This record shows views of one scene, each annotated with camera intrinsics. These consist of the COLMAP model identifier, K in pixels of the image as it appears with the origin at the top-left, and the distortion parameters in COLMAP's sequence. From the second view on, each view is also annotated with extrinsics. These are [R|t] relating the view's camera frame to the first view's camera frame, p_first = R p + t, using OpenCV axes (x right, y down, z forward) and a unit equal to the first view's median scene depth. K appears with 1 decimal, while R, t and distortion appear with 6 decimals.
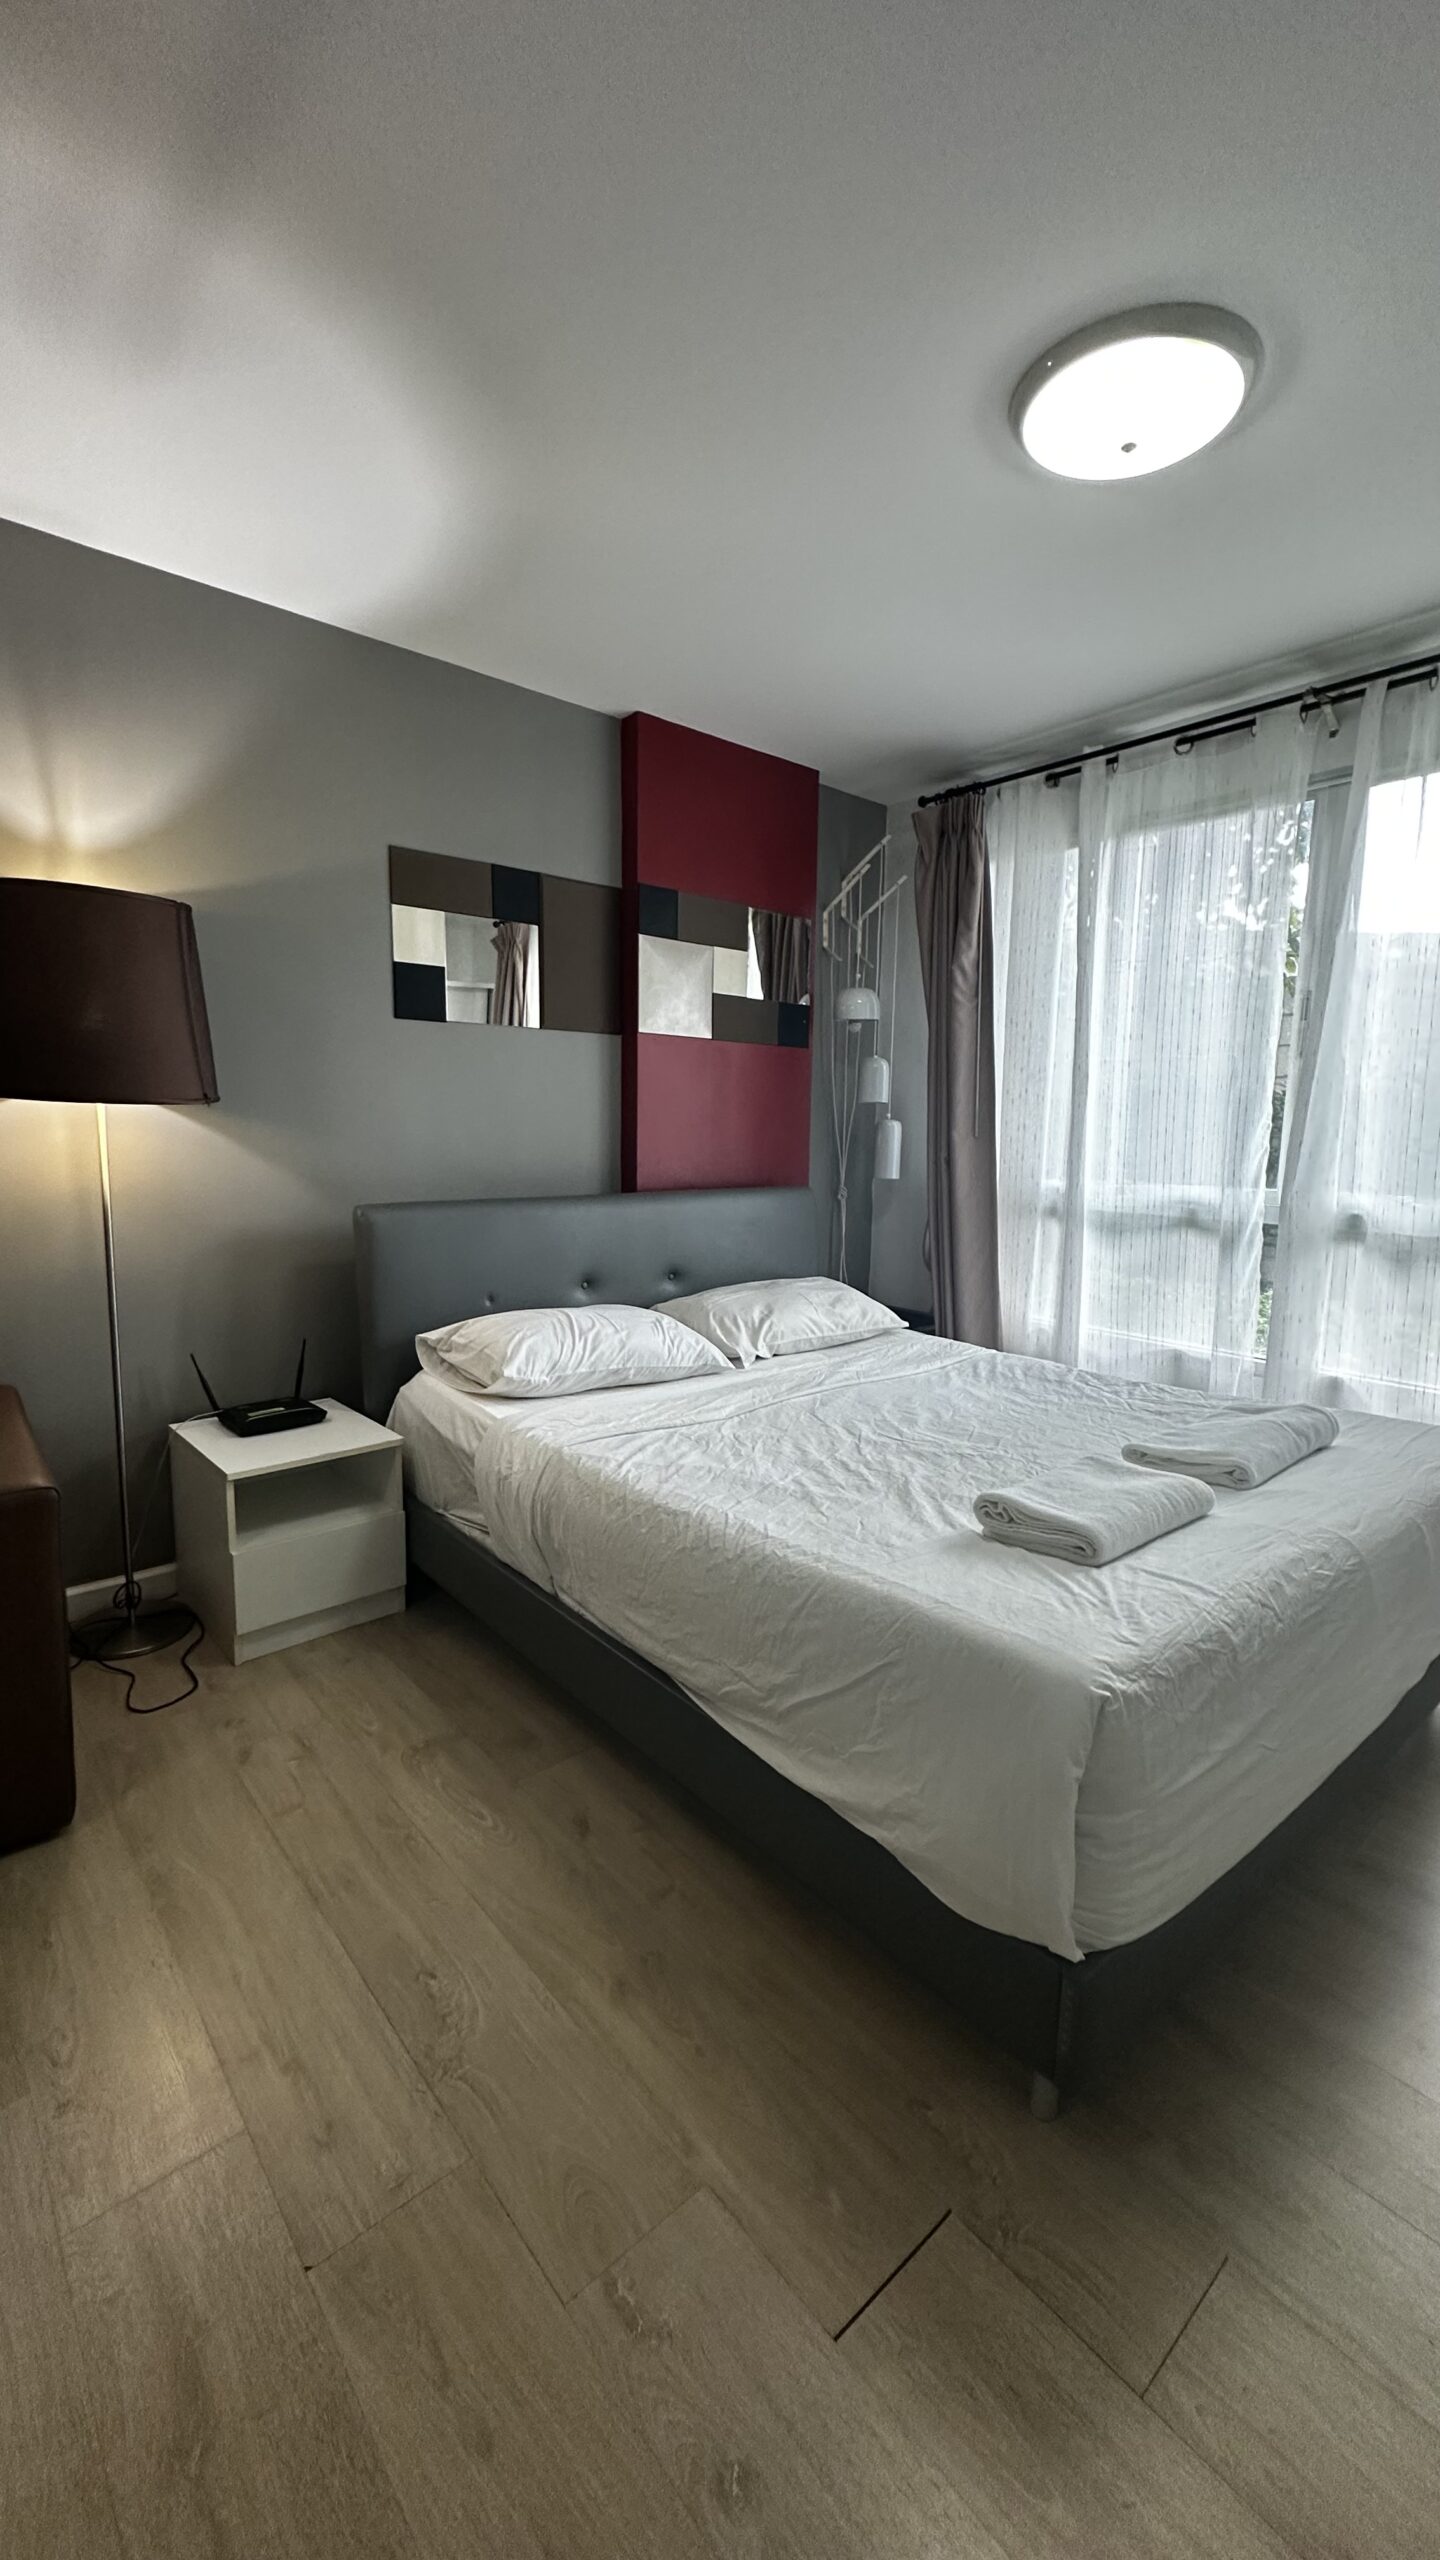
lens RADIAL K [[1020.2, 0, 725.0], [0, 1020.2, 1270.1], [0, 0, 1]] dist [-0.000403, 0.000043]
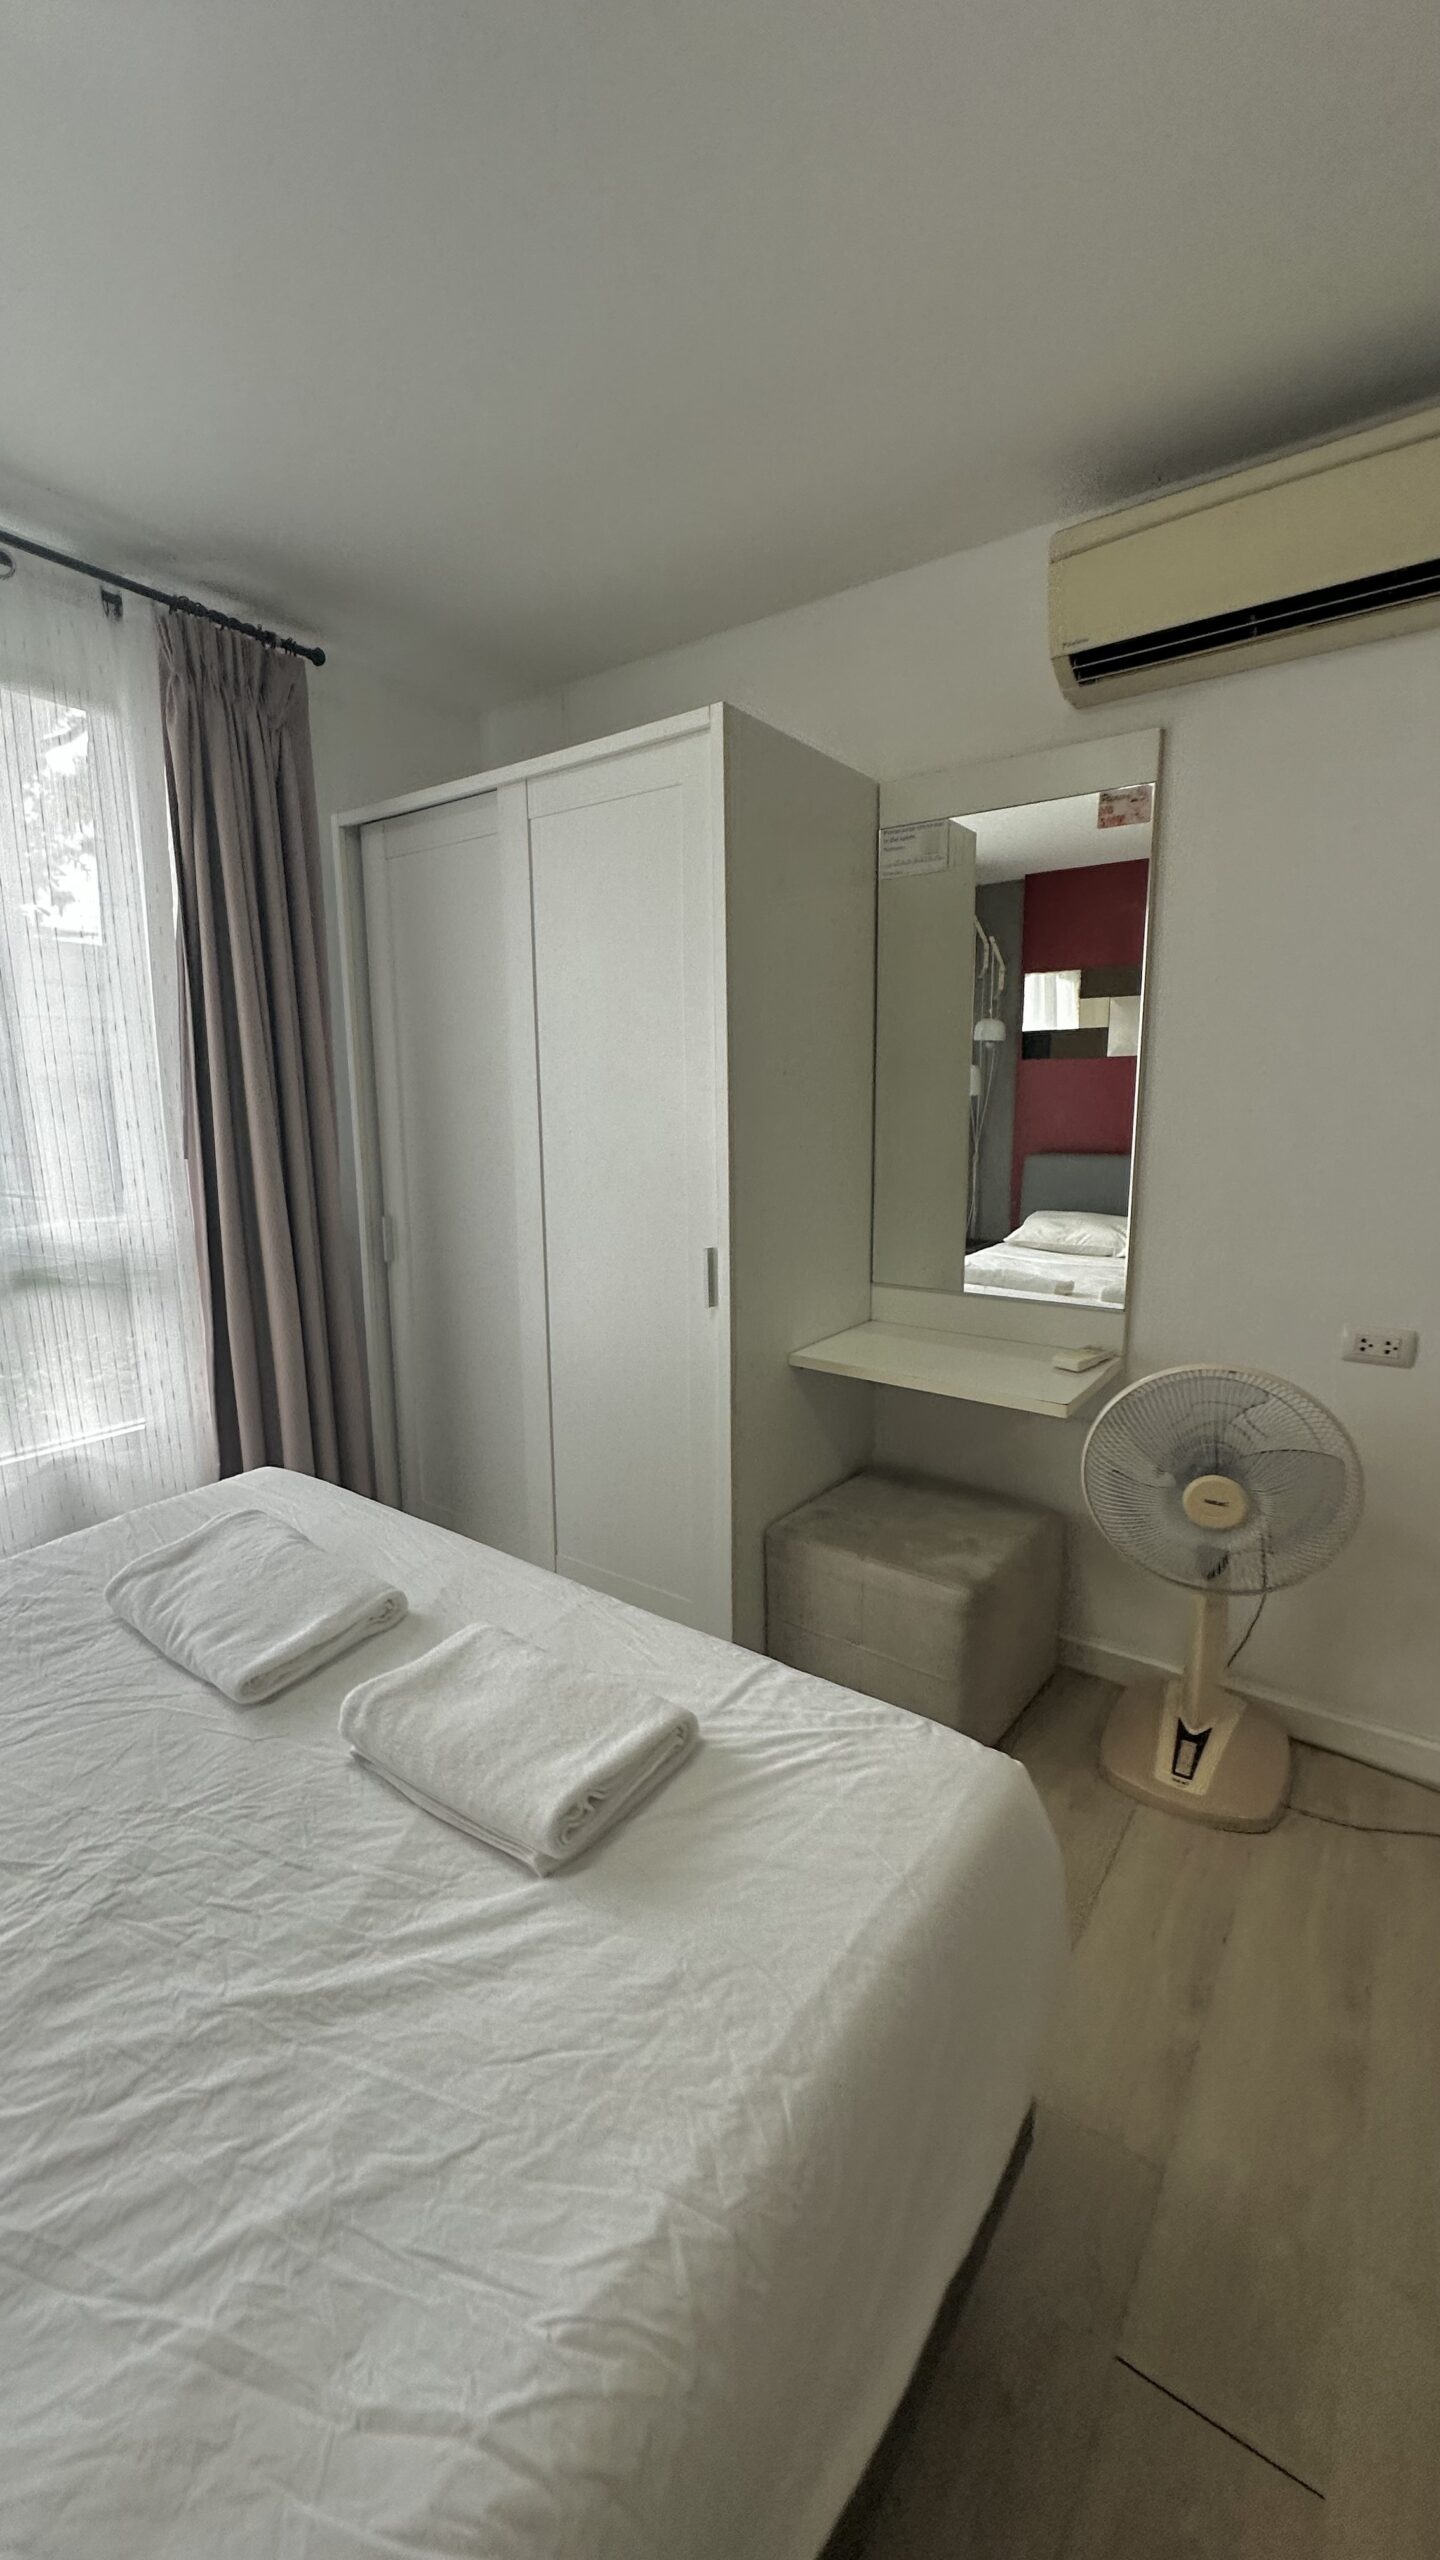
lens RADIAL K [[1020.2, 0, 725.0], [0, 1020.2, 1270.1], [0, 0, 1]] dist [-0.000403, 0.000043]
pose [[-0.240900, -0.178622, 0.953971, -0.256431], [0.141519, 0.965948, 0.216601, -0.182938], [-0.960177, 0.187184, -0.207419, 0.868999]]
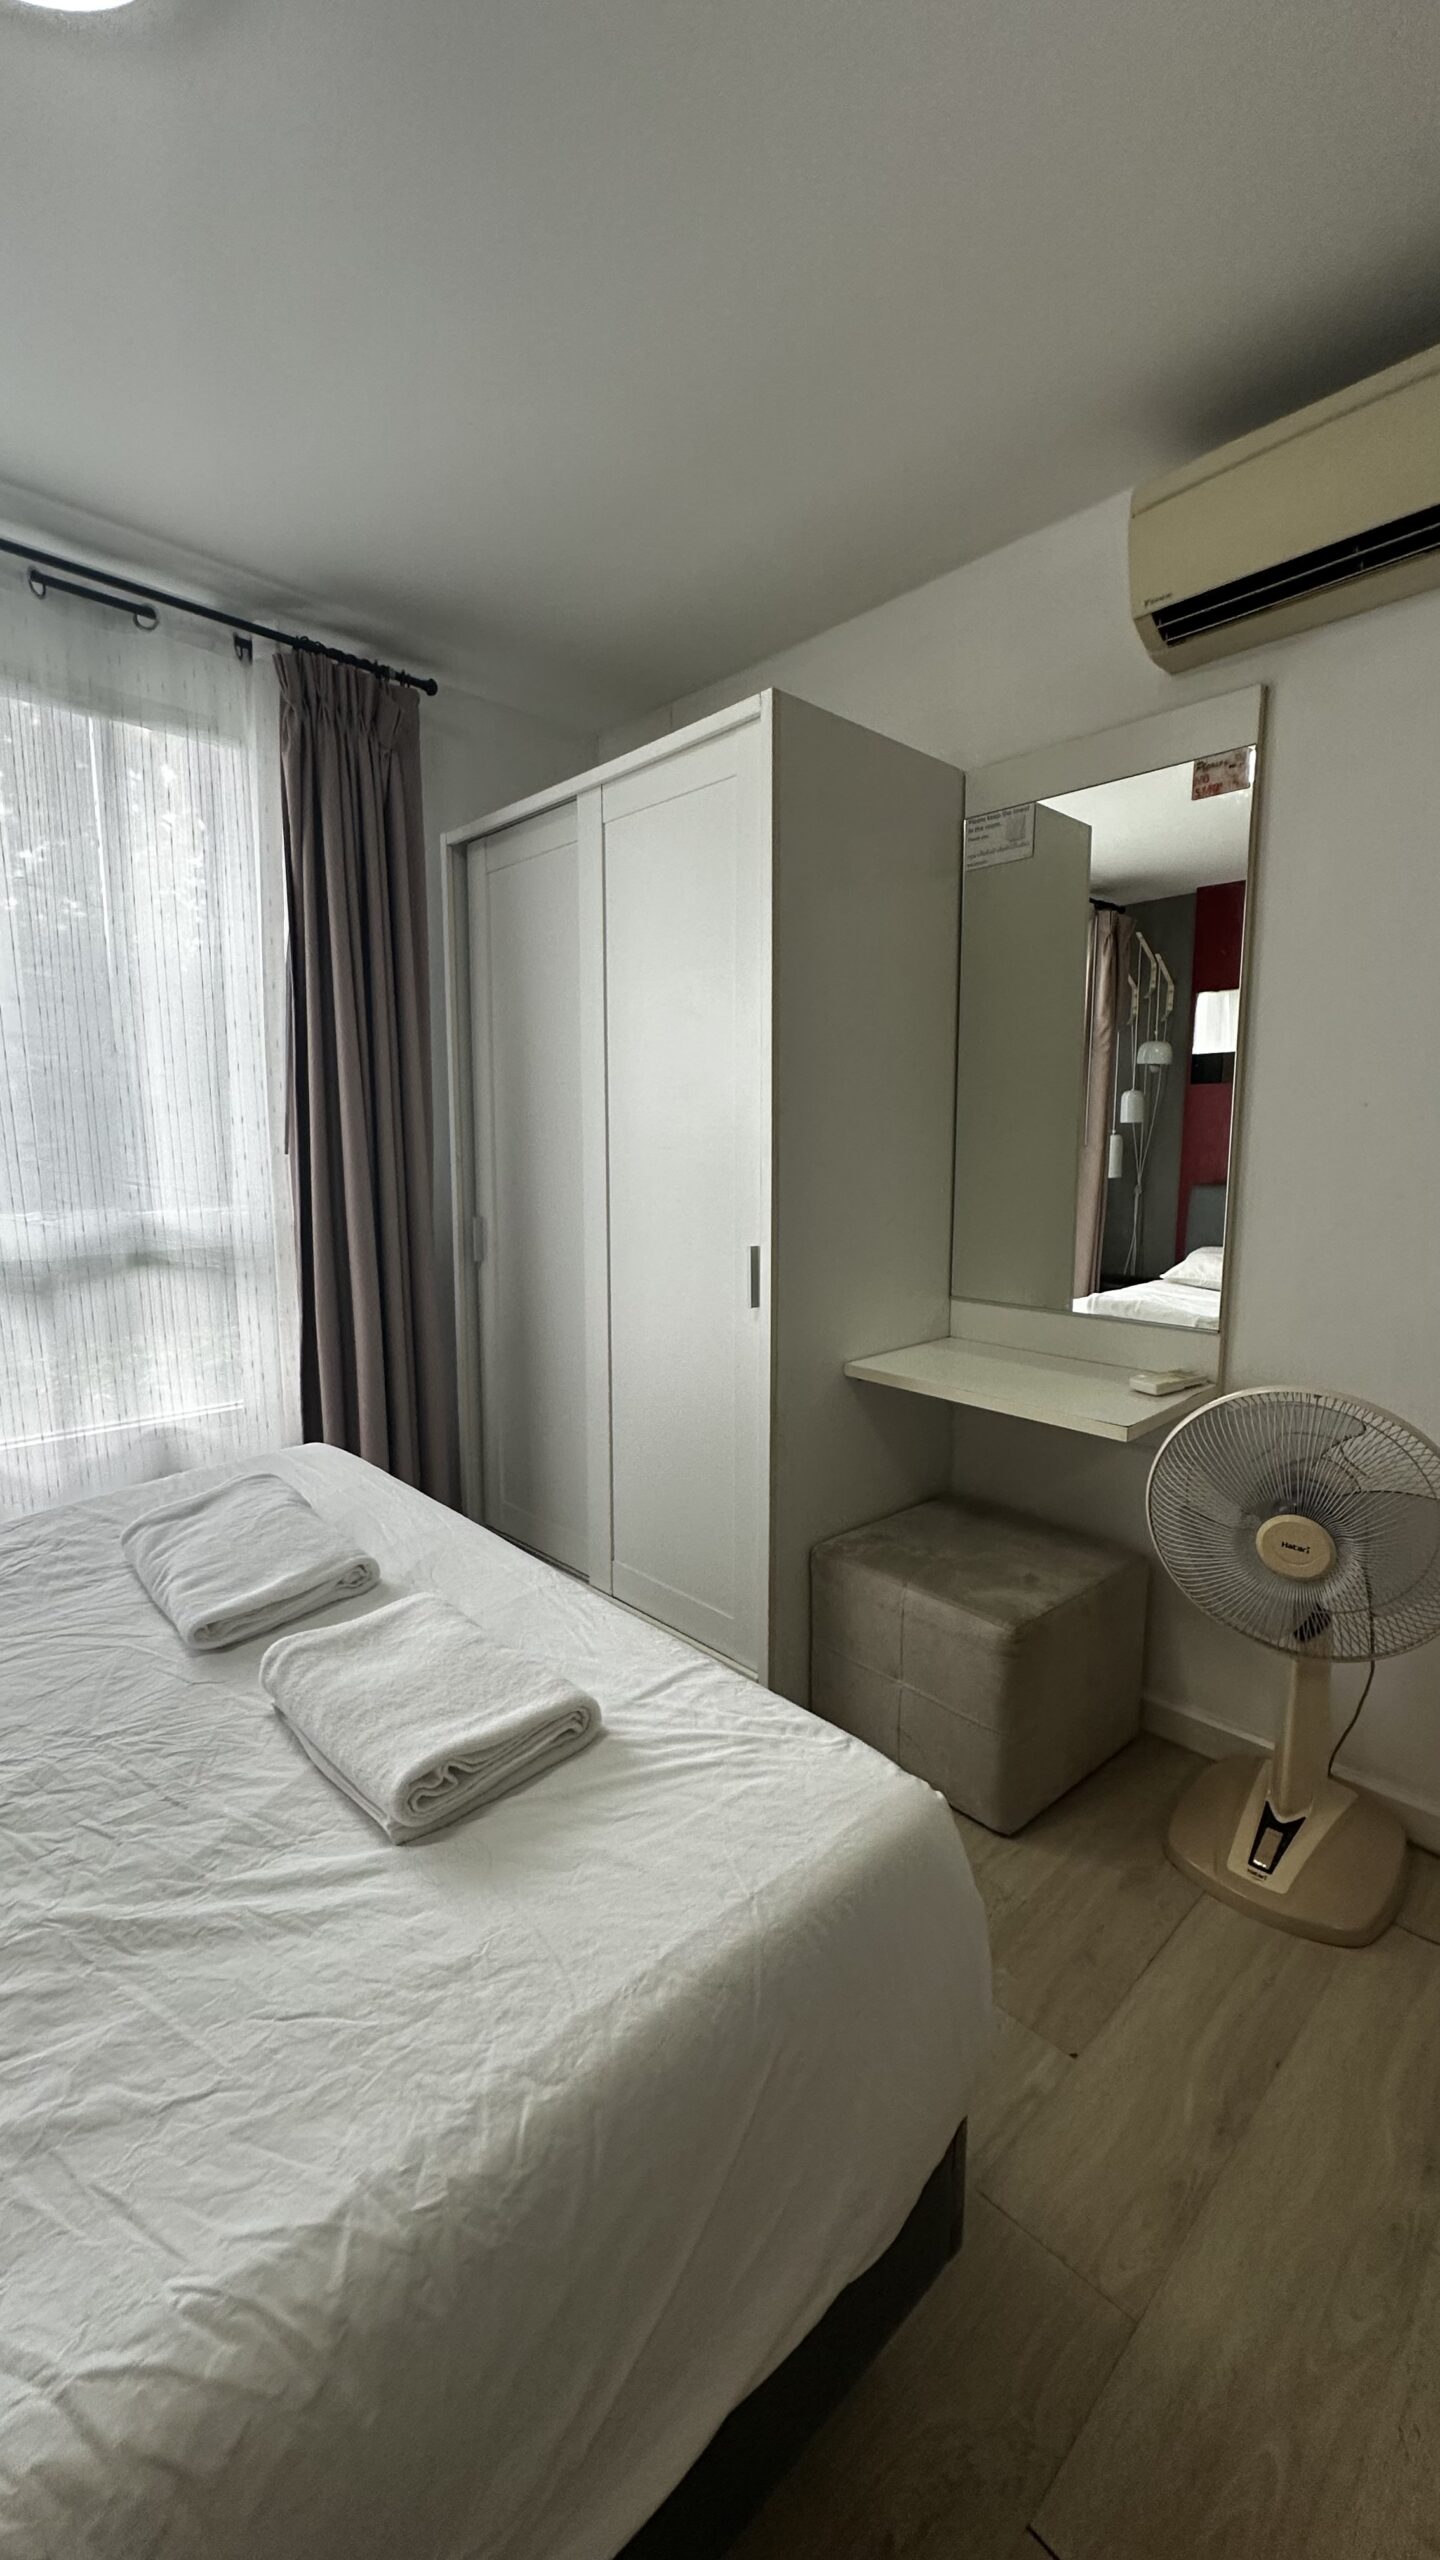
lens RADIAL K [[1025.8, 0, 723.4], [0, 1025.8, 1268.2], [0, 0, 1]] dist [-0.001535, 0.000185]
pose [[-0.056740, -0.141705, 0.988282, -0.256233], [0.140688, 0.978864, 0.148432, -0.107701], [-0.988427, 0.147461, -0.035605, 0.719572]]
